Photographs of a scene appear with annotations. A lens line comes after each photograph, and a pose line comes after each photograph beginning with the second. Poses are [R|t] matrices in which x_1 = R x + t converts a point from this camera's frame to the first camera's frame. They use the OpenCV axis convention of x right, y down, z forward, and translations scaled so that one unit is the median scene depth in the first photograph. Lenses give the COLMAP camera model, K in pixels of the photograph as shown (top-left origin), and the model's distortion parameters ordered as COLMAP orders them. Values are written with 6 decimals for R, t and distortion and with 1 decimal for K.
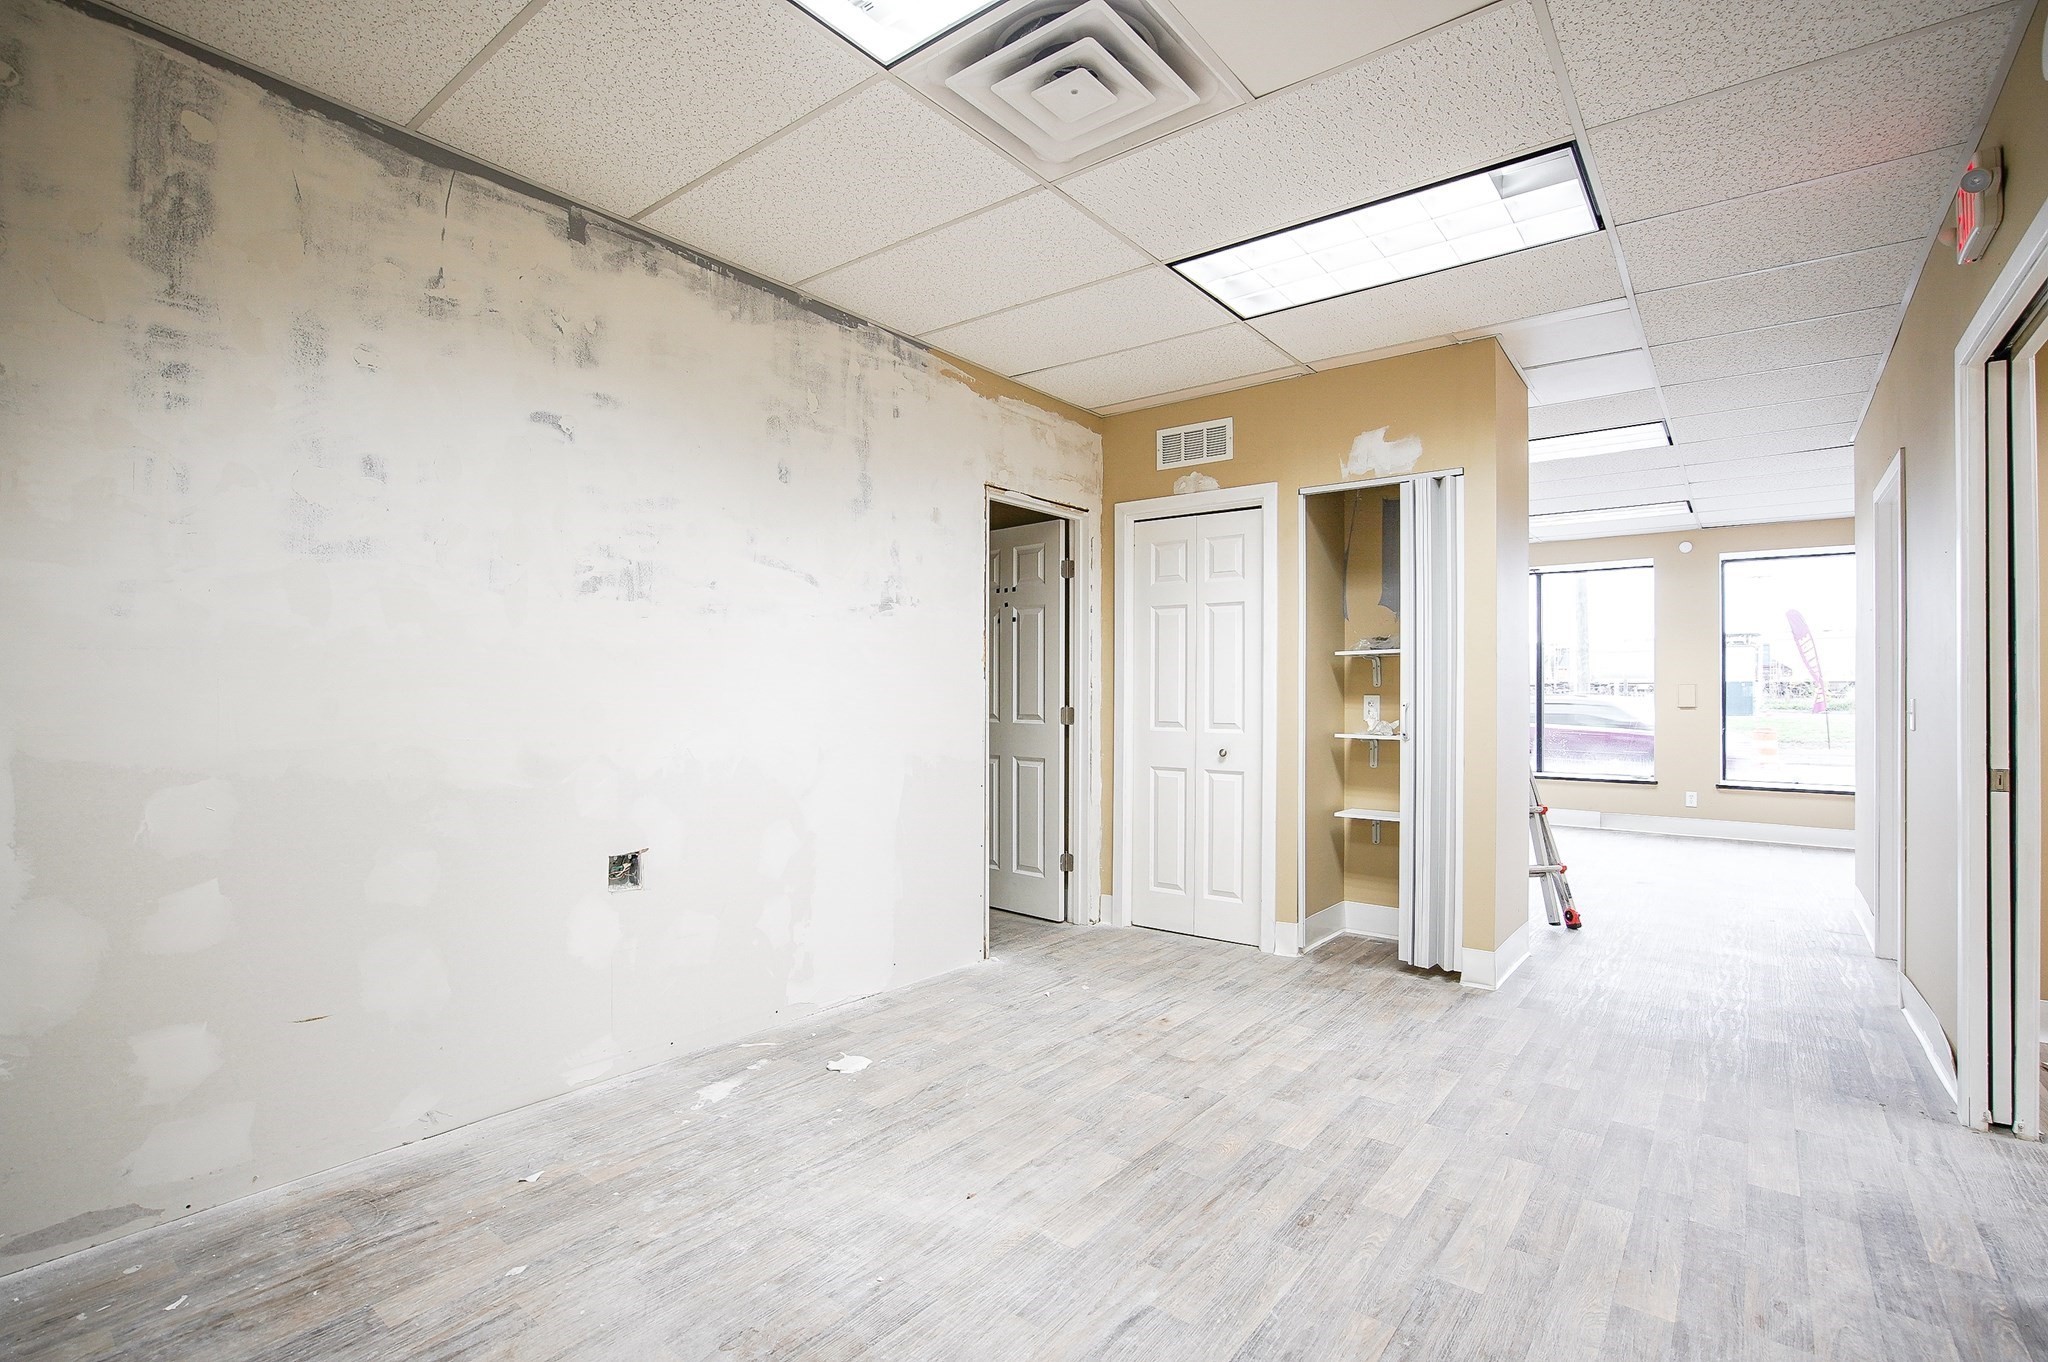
lens RADIAL K [[953.5, 0, 1007.3], [0, 953.5, 682.4], [0, 0, 1]] dist [-0.044285, 0.011870]
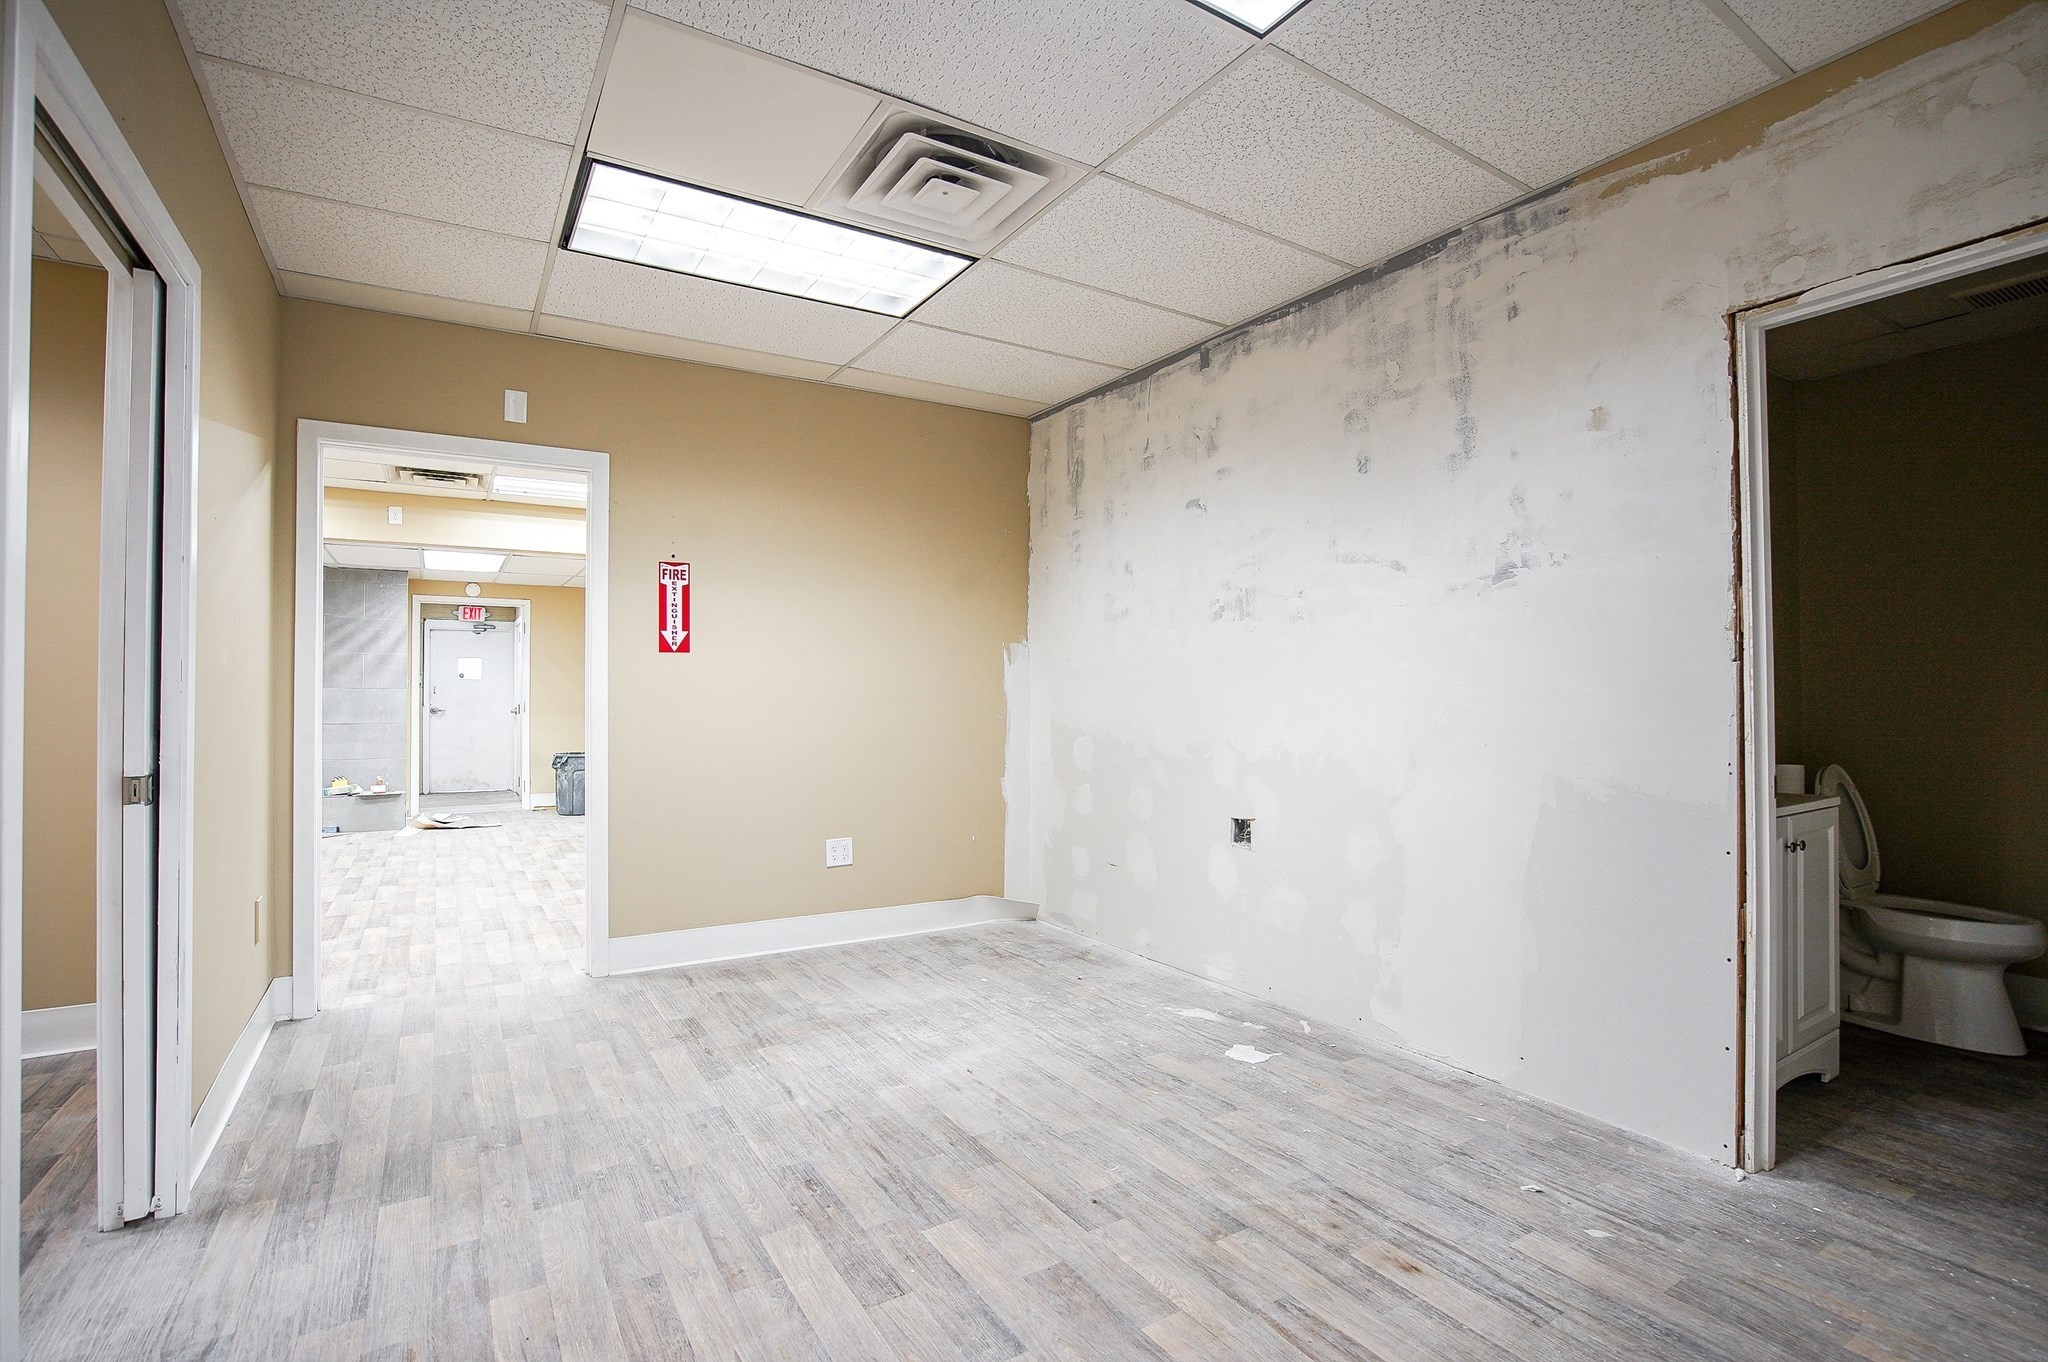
lens RADIAL K [[953.5, 0, 1027.8], [0, 953.5, 678.9], [0, 0, 1]] dist [-0.044285, 0.011870]
pose [[-0.323058, -0.018056, -0.946207, 0.928450], [0.013696, 0.999624, -0.023751, 0.019661], [0.946280, -0.020633, -0.322689, 1.169232]]
